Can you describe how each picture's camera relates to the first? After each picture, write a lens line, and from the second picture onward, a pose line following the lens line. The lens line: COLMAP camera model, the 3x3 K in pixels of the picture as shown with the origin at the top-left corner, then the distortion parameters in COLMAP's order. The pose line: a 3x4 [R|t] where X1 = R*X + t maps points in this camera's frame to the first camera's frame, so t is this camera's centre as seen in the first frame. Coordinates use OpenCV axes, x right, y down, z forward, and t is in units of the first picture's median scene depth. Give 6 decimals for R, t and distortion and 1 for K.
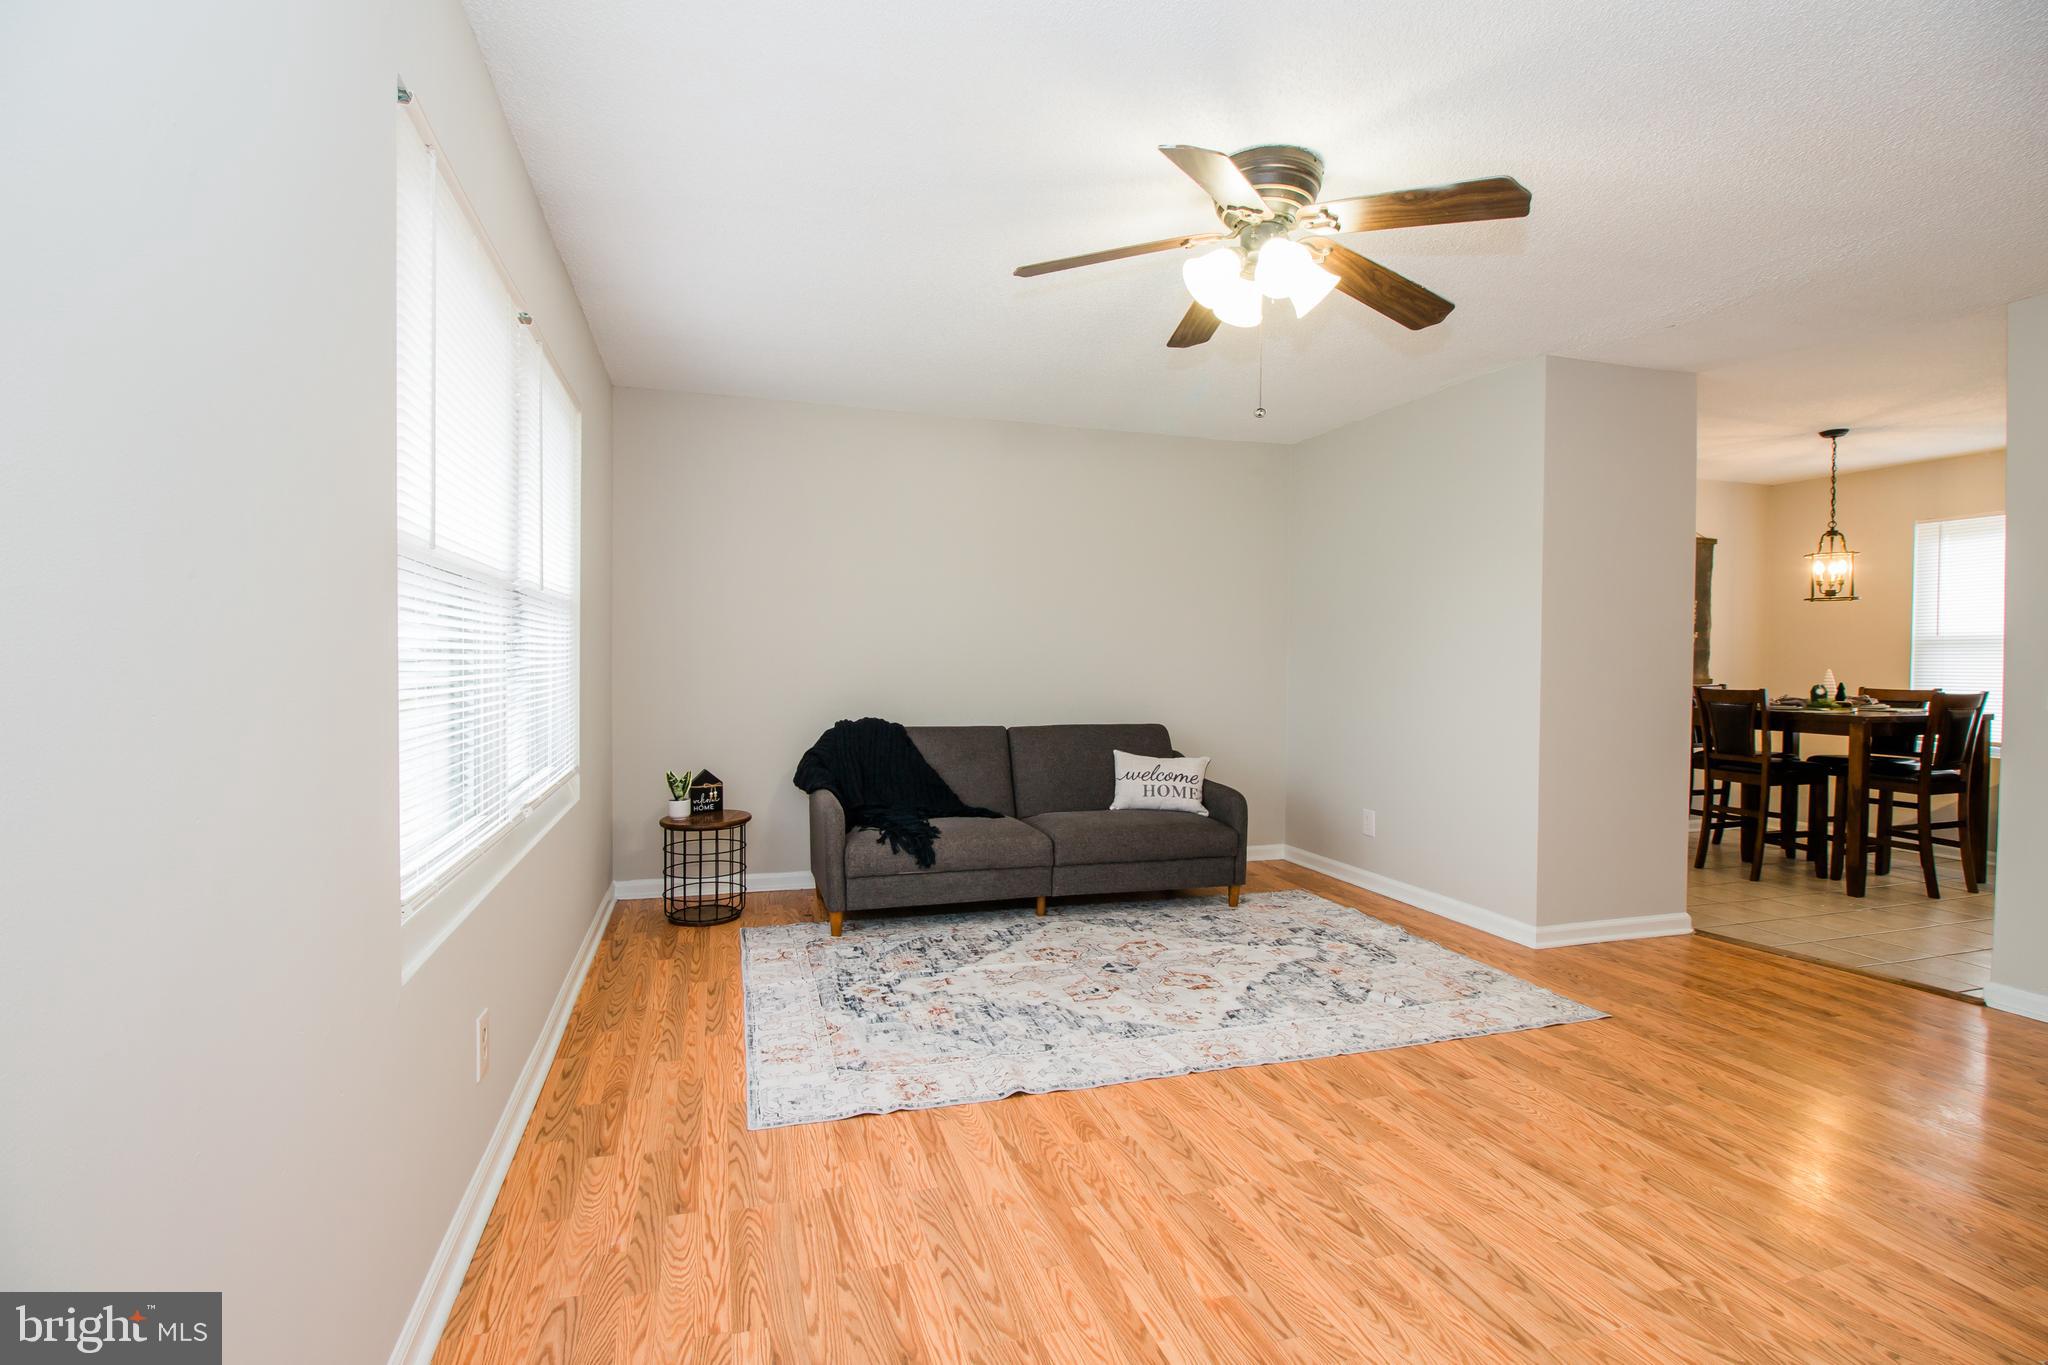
lens RADIAL K [[960.4, 0, 1008.4], [0, 960.4, 683.0], [0, 0, 1]] dist [-0.000416, -0.015708]
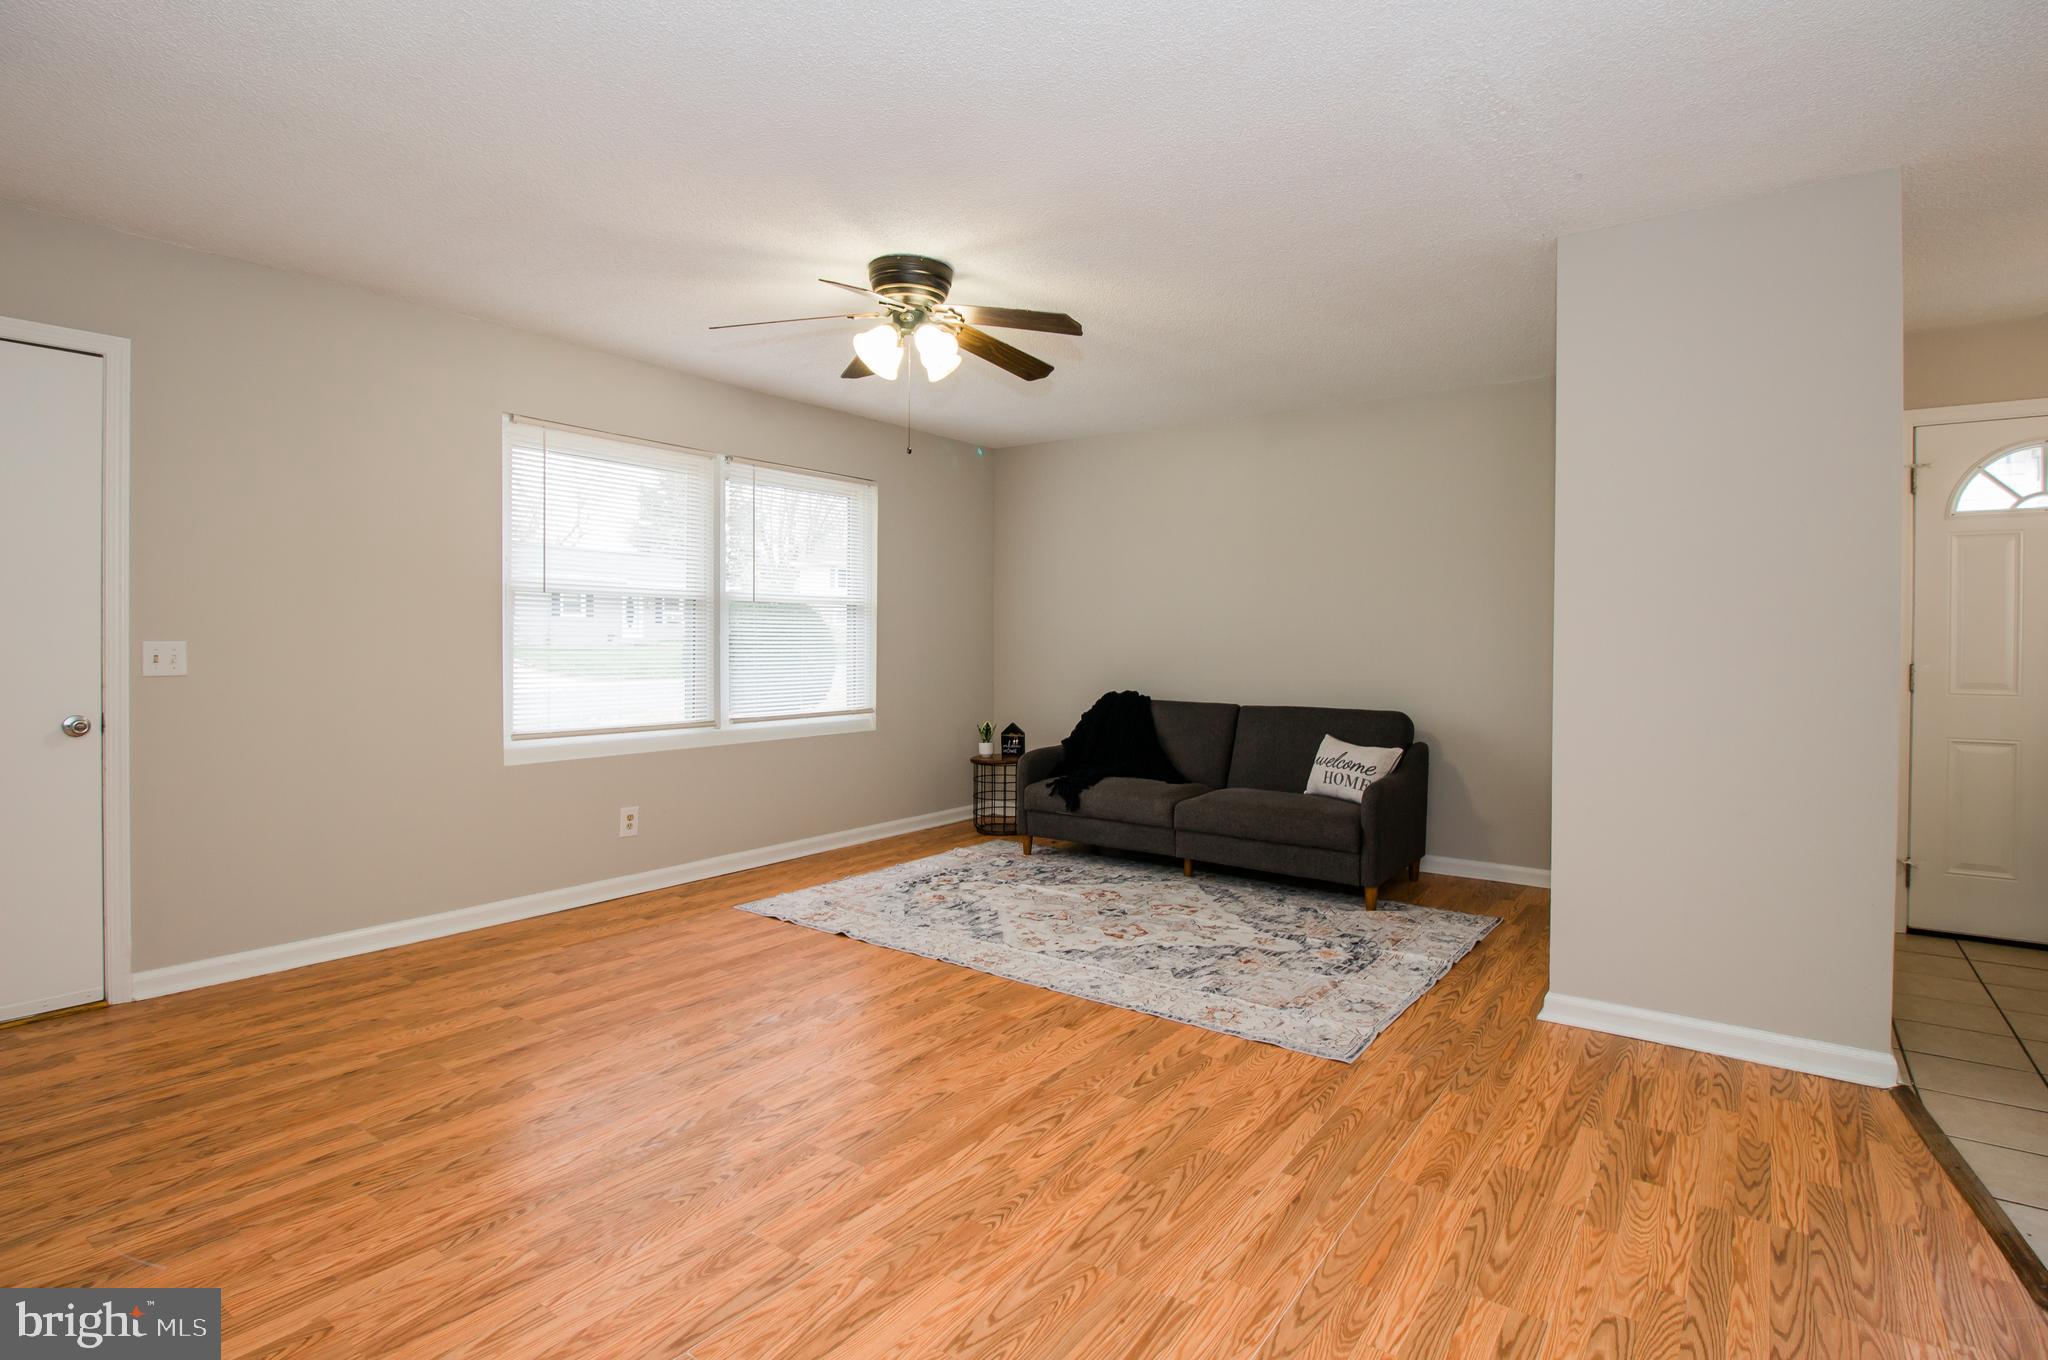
lens RADIAL K [[999.4, 0, 1055.8], [0, 999.4, 656.5], [0, 0, 1]] dist [0.000091, -0.013225]
pose [[0.613347, 0.009141, -0.789761, 1.061834], [-0.022091, 0.999740, -0.005585, 0.004288], [0.789505, 0.020872, 0.613389, 0.235296]]
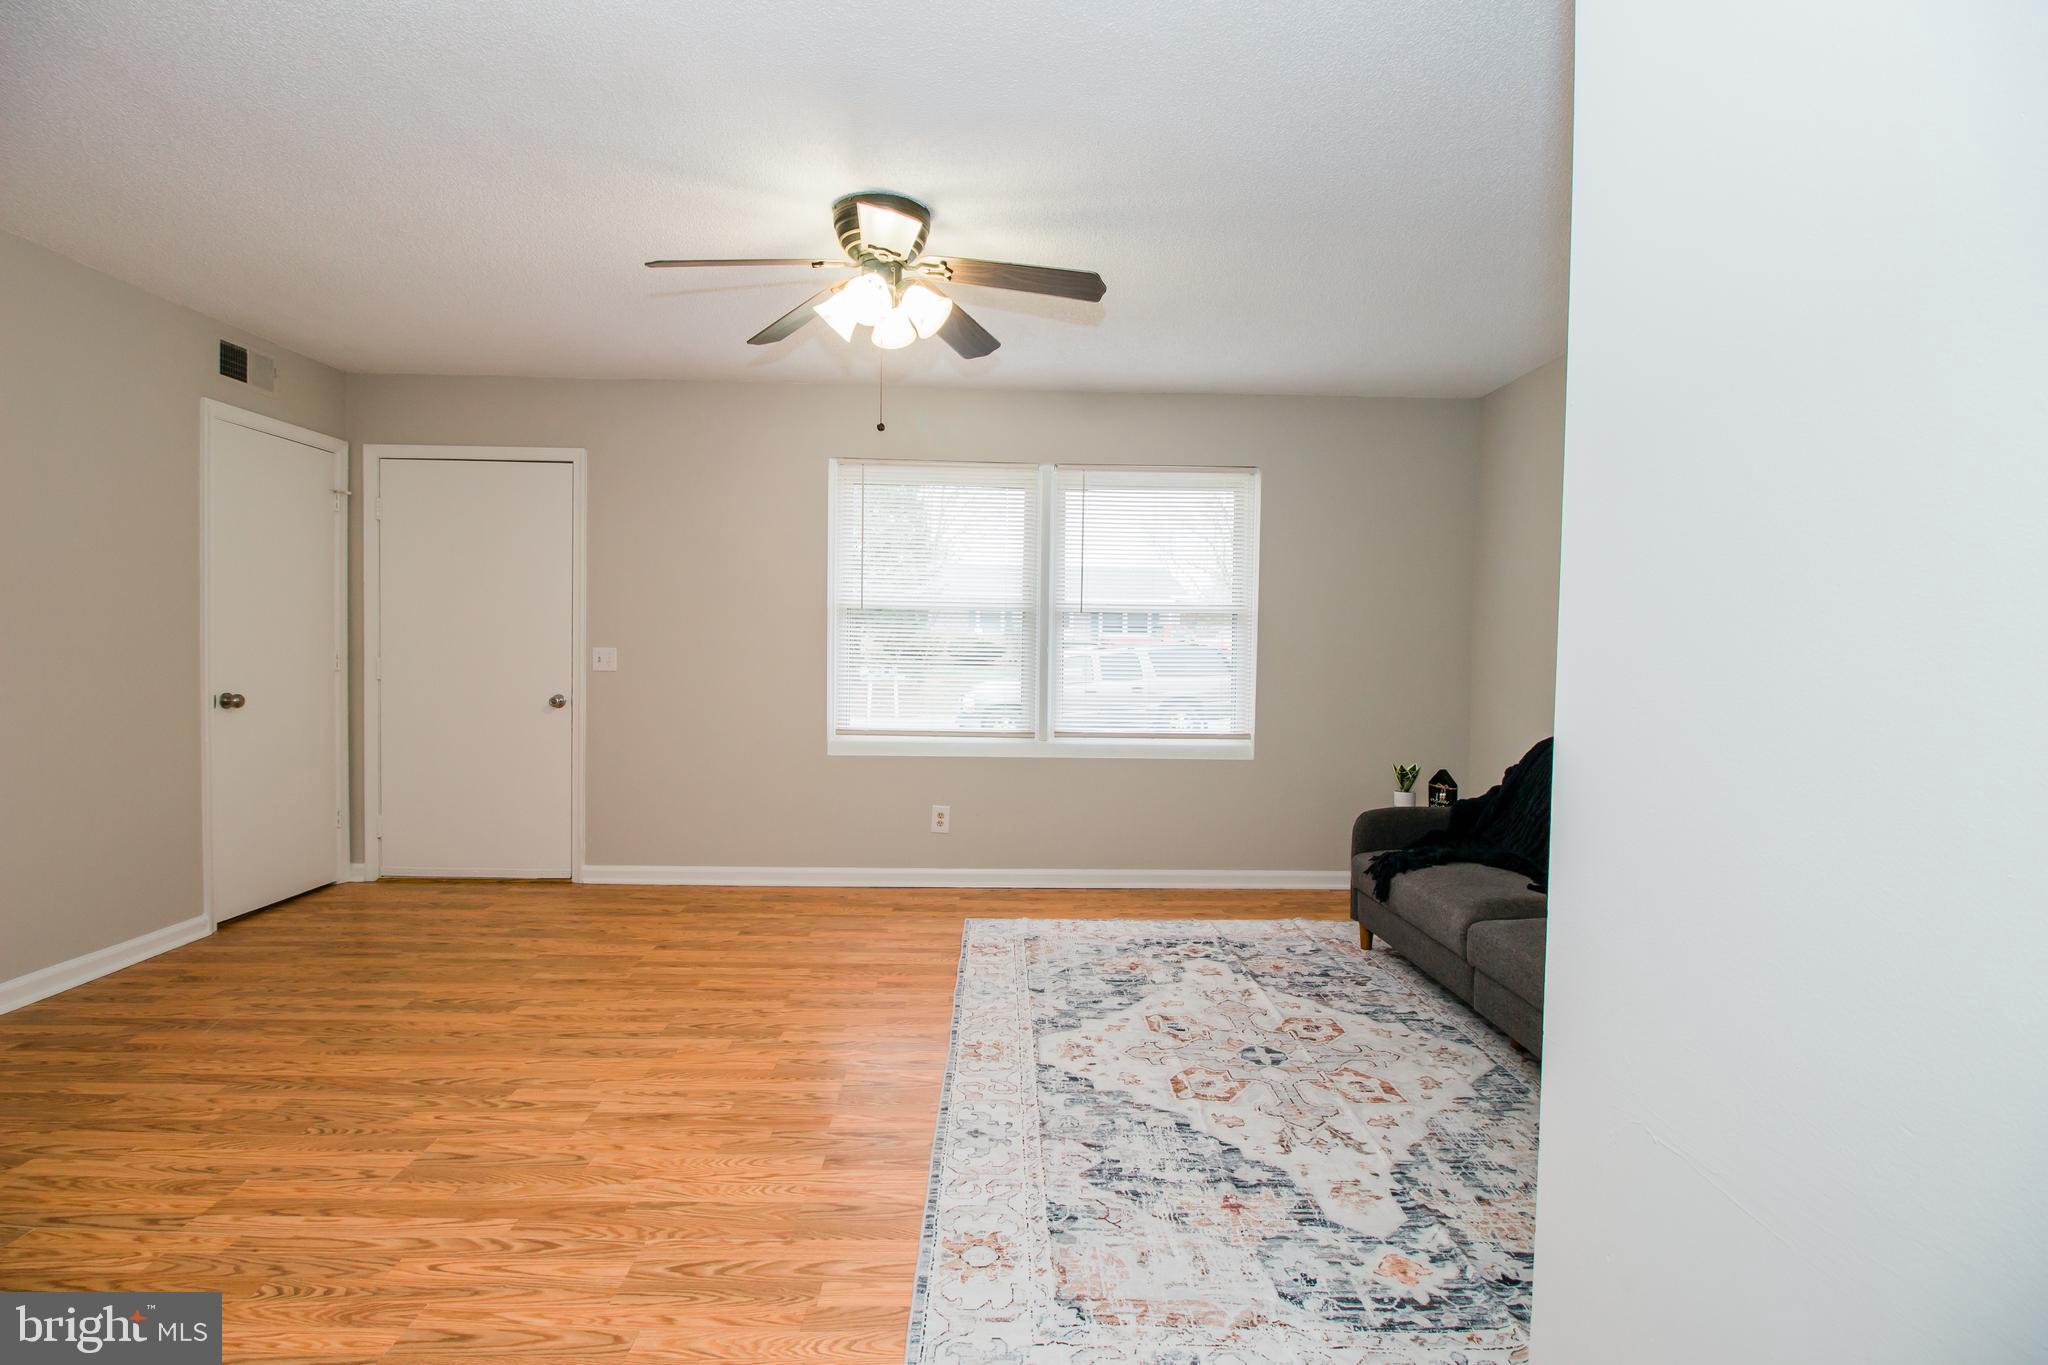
lens RADIAL K [[940.5, 0, 1015.3], [0, 940.5, 679.8], [0, 0, 1]] dist [-0.000997, -0.012121]
pose [[-0.262616, 0.018692, -0.964719, 0.936506], [-0.041850, 0.998651, 0.030742, -0.016545], [0.963992, 0.048447, -0.261480, 1.053724]]
